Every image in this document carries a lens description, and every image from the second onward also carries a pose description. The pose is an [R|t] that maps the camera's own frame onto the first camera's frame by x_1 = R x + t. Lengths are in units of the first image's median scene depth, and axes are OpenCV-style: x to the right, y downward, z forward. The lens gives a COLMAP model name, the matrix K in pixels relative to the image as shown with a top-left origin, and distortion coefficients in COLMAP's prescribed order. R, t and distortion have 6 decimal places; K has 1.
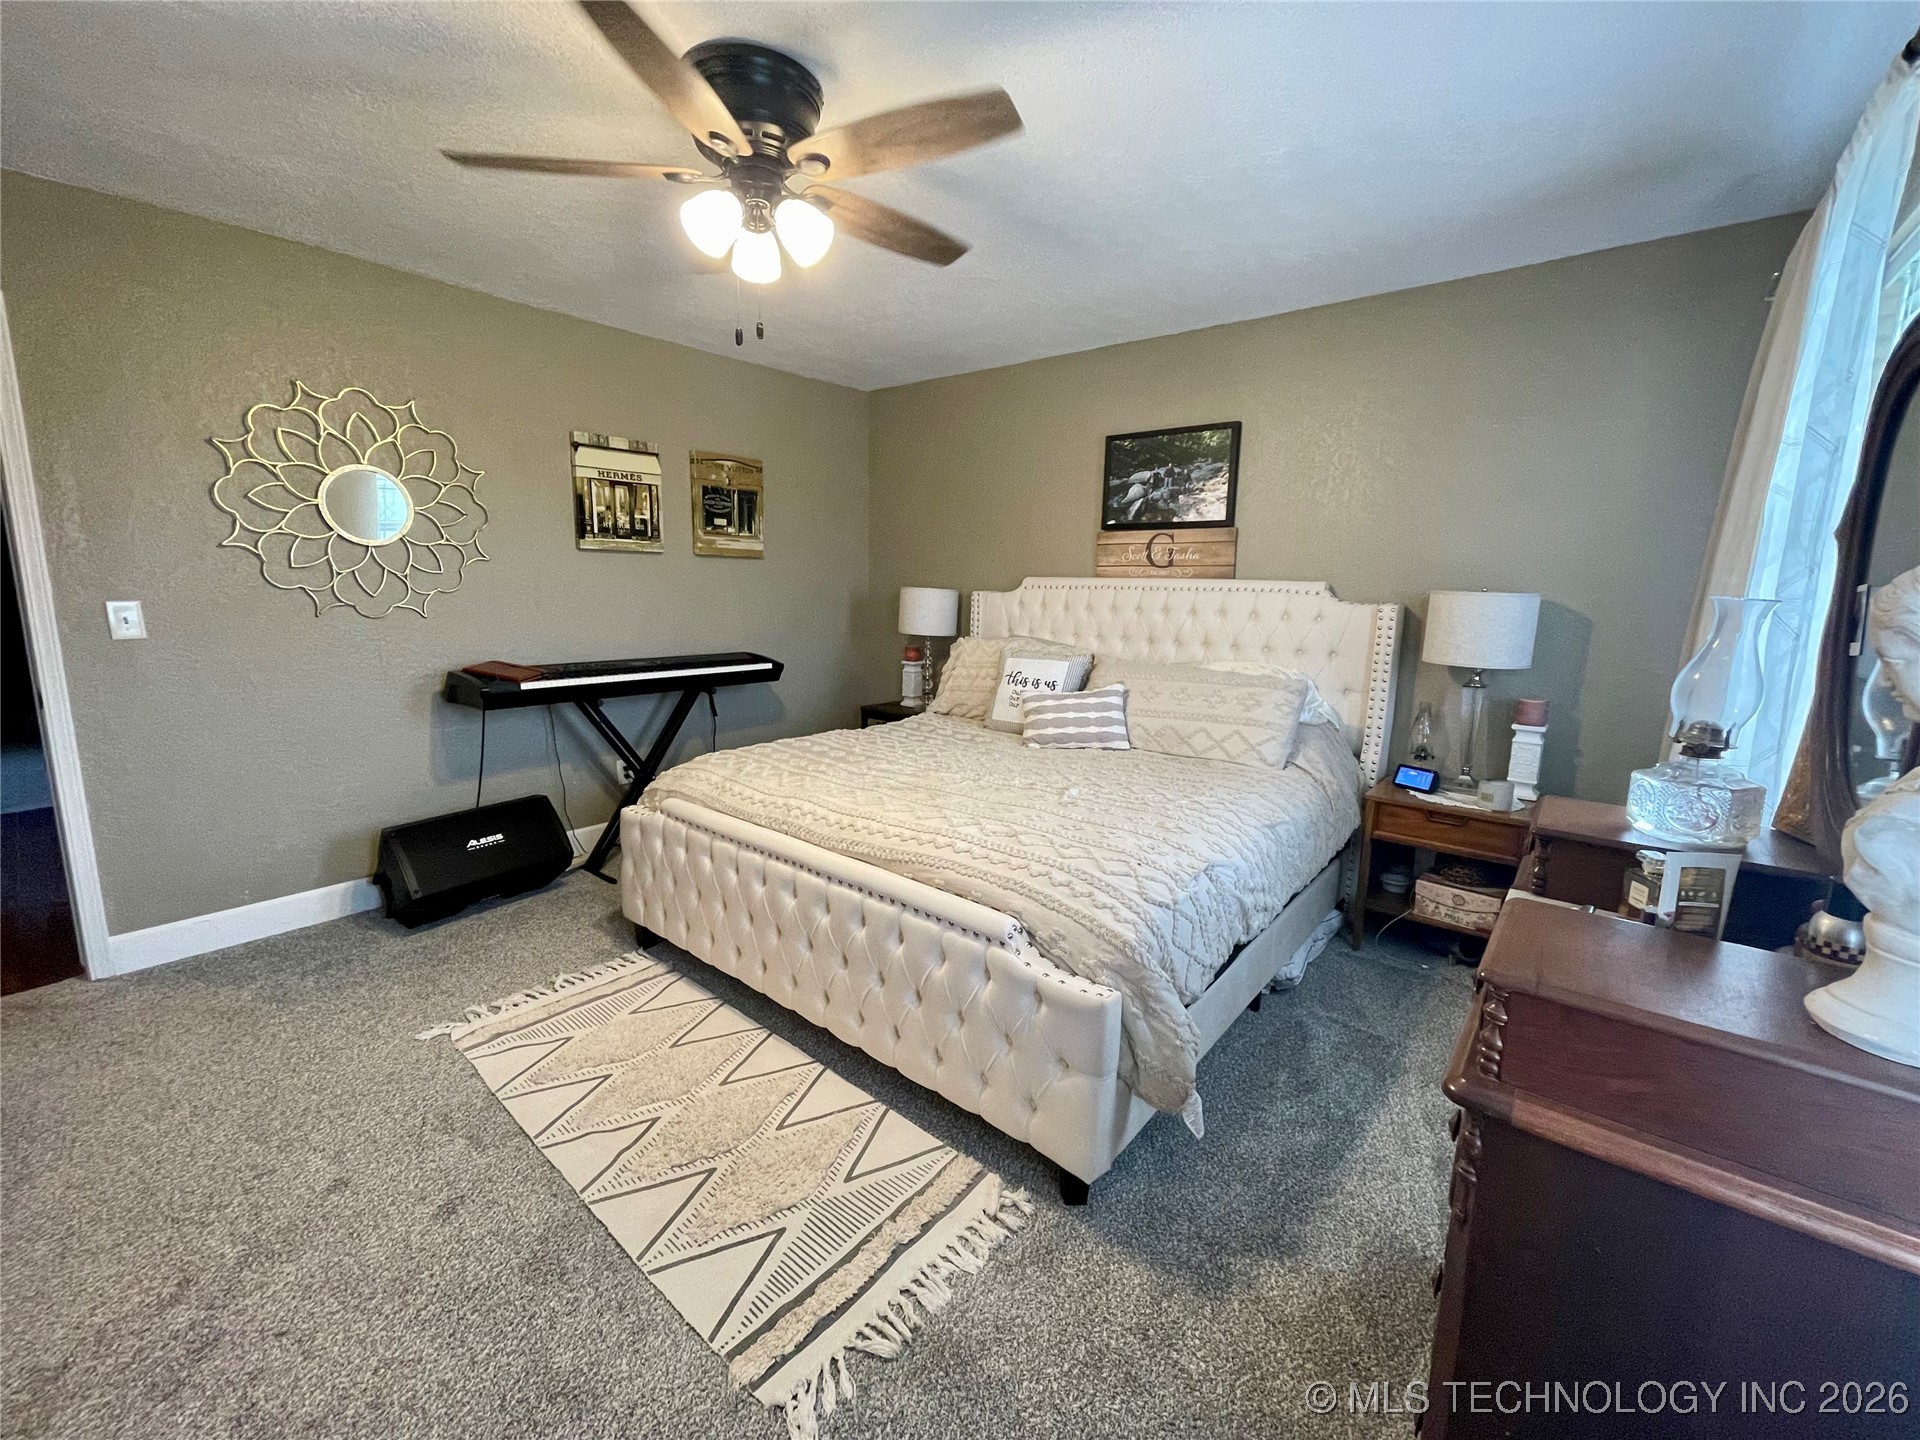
lens RADIAL K [[783.3, 0, 954.3], [0, 783.3, 707.0], [0, 0, 1]] dist [0.017203, 0.000180]
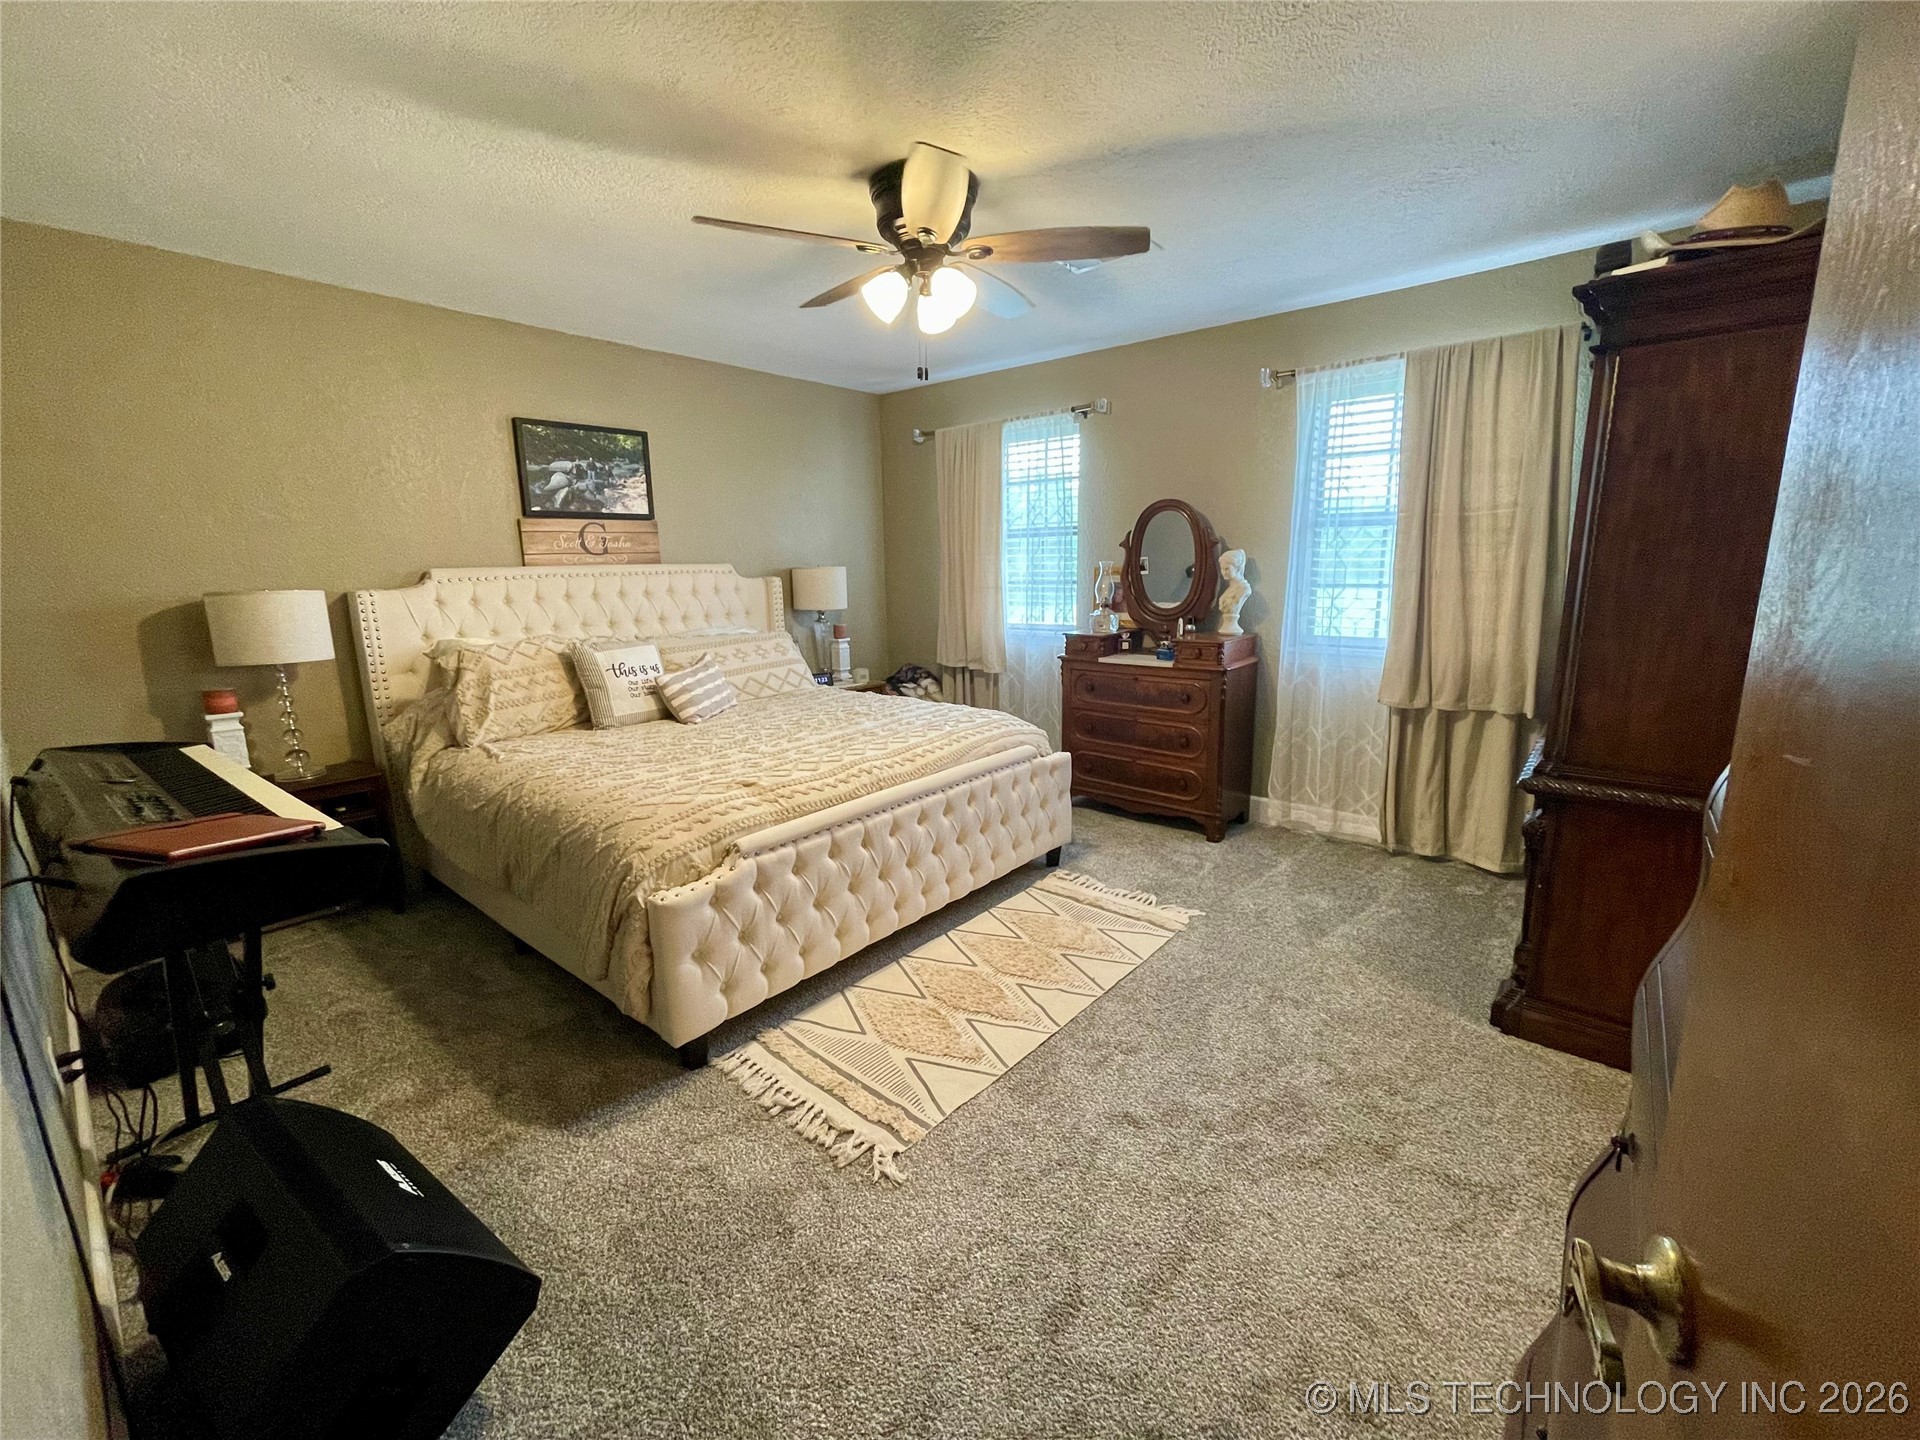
lens RADIAL K [[783.3, 0, 954.3], [0, 783.3, 707.0], [0, 0, 1]] dist [0.017203, 0.000180]
pose [[0.015412, -0.206122, 0.978405, -0.837294], [0.183932, 0.962407, 0.199854, -0.105645], [-0.982818, 0.176880, 0.052745, 0.514548]]
